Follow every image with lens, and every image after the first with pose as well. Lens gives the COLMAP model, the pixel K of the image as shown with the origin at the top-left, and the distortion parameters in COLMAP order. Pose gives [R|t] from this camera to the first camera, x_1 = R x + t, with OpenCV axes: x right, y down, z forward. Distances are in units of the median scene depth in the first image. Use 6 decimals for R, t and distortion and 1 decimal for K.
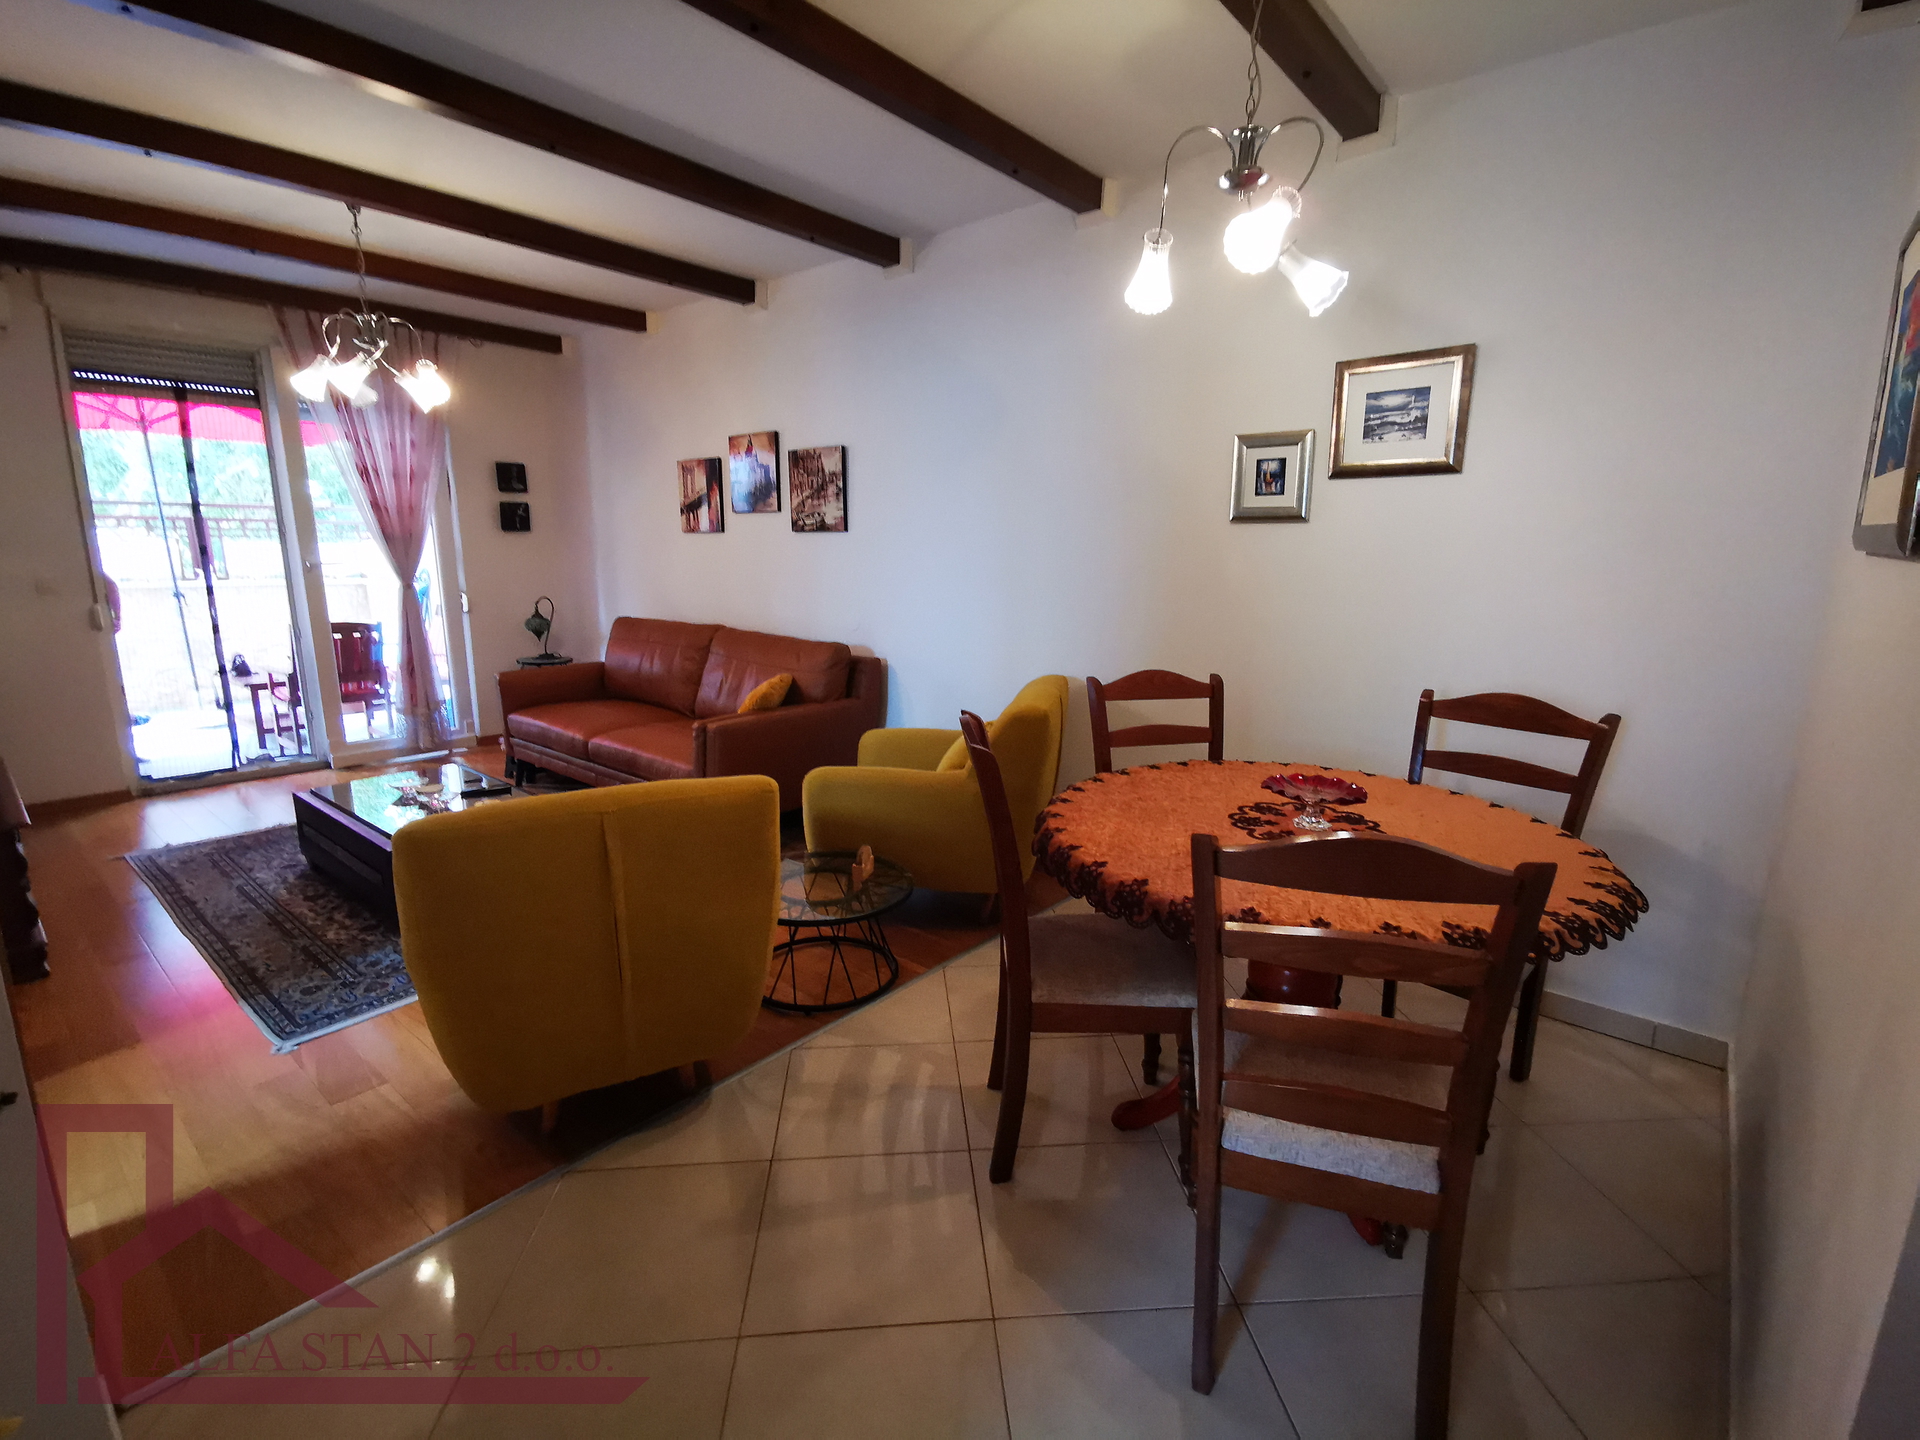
lens RADIAL K [[878.5, 0, 960.0], [0, 878.5, 720.0], [0, 0, 1]] dist [0.015294, -0.000645]
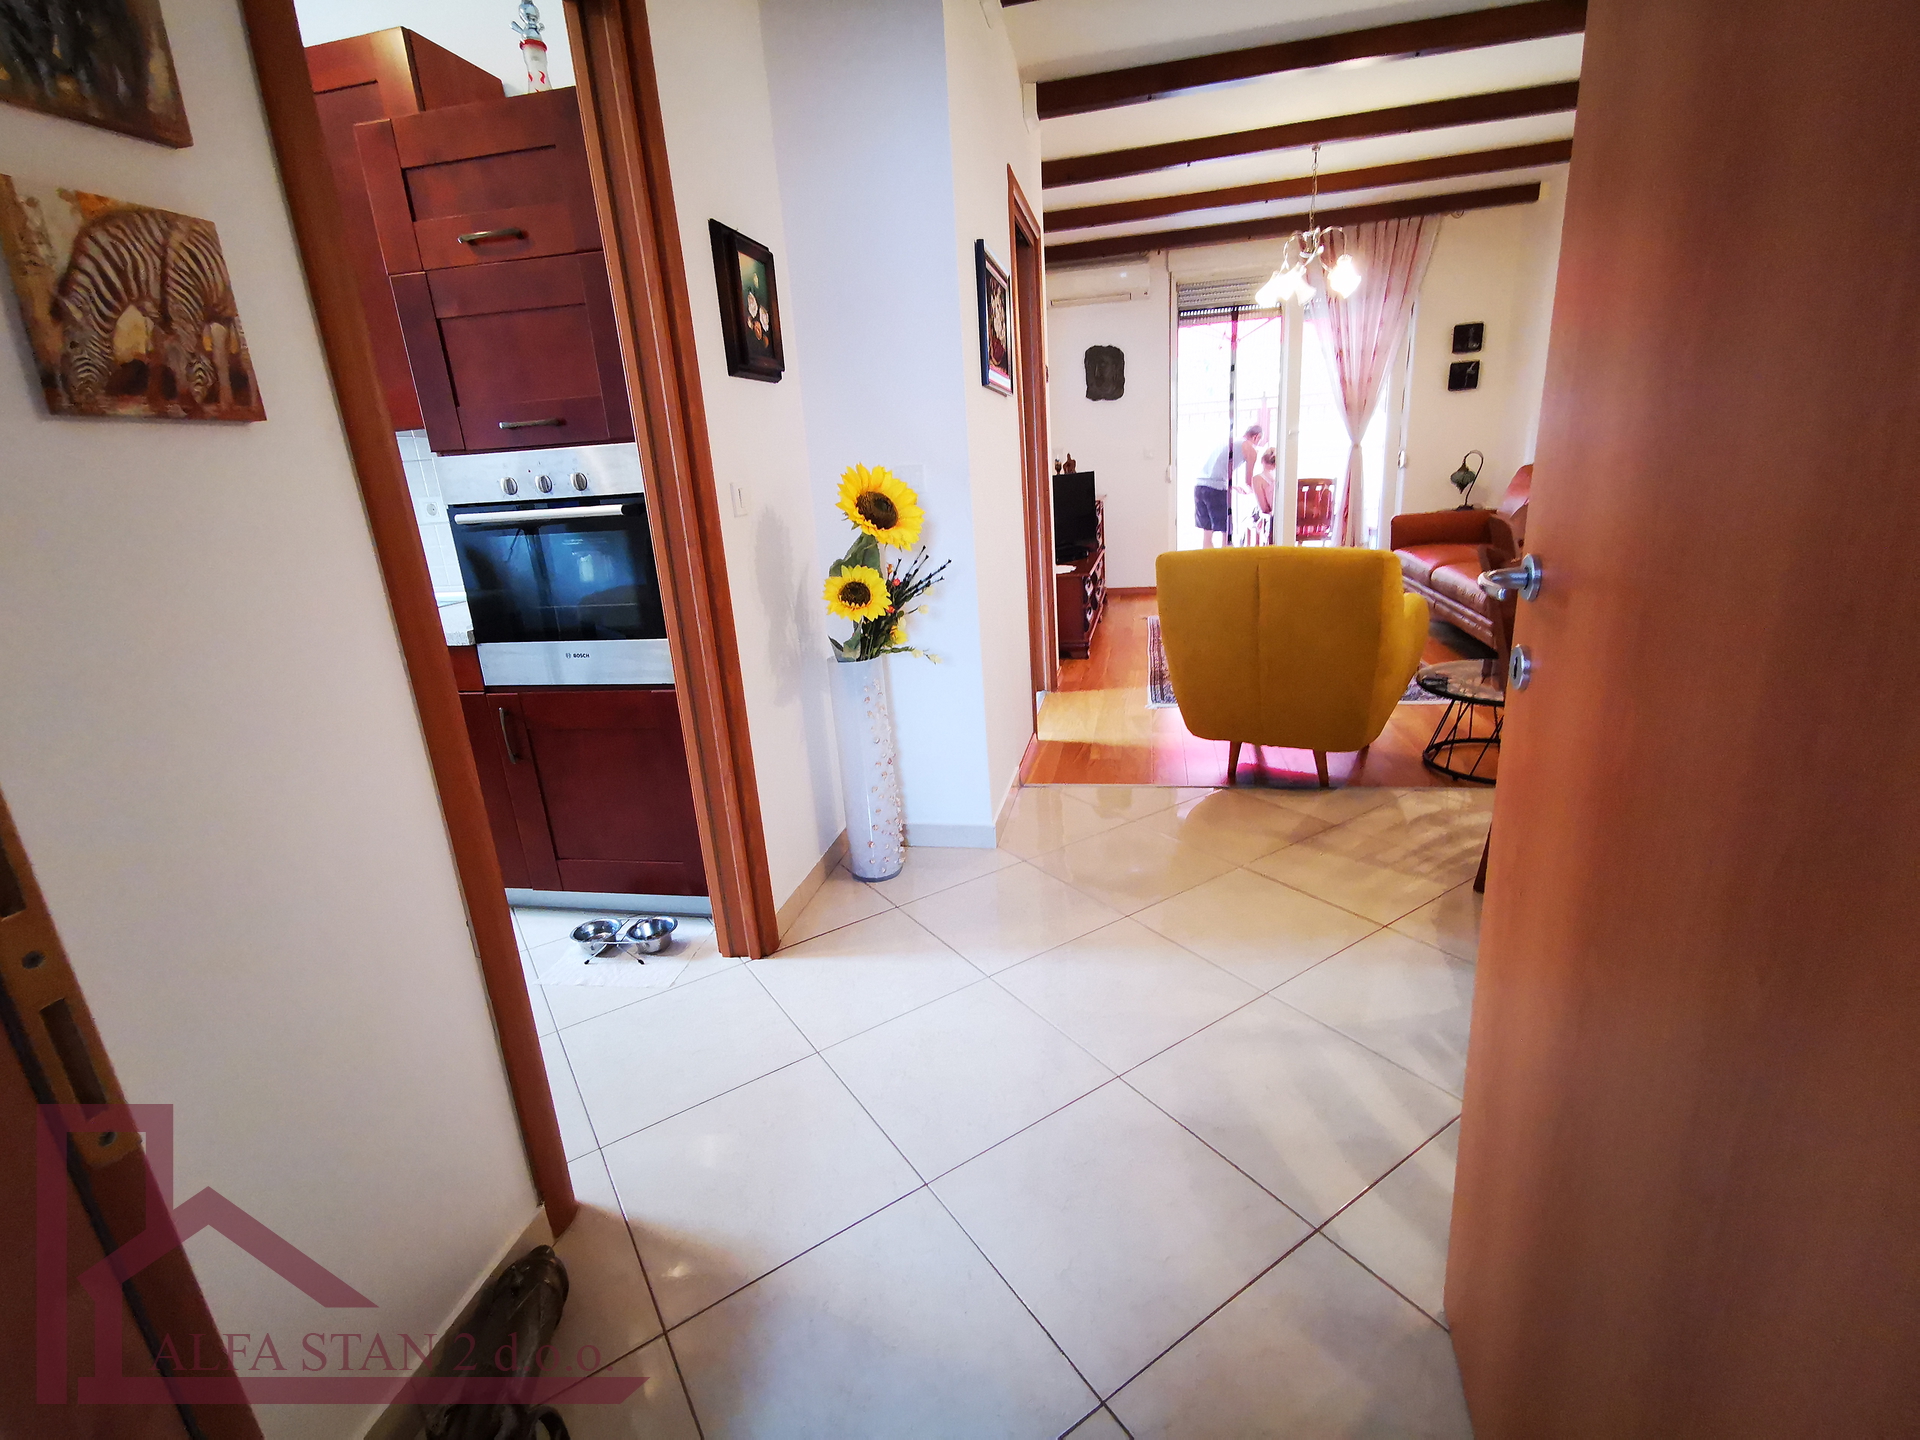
lens RADIAL K [[876.4, 0, 960.0], [0, 876.4, 720.0], [0, 0, 1]] dist [0.012253, 0.000730]
pose [[0.469916, 0.212661, -0.856711, 0.455108], [-0.102178, 0.977126, 0.186506, 0.091083], [0.876777, -0.000105, 0.480896, -0.137520]]
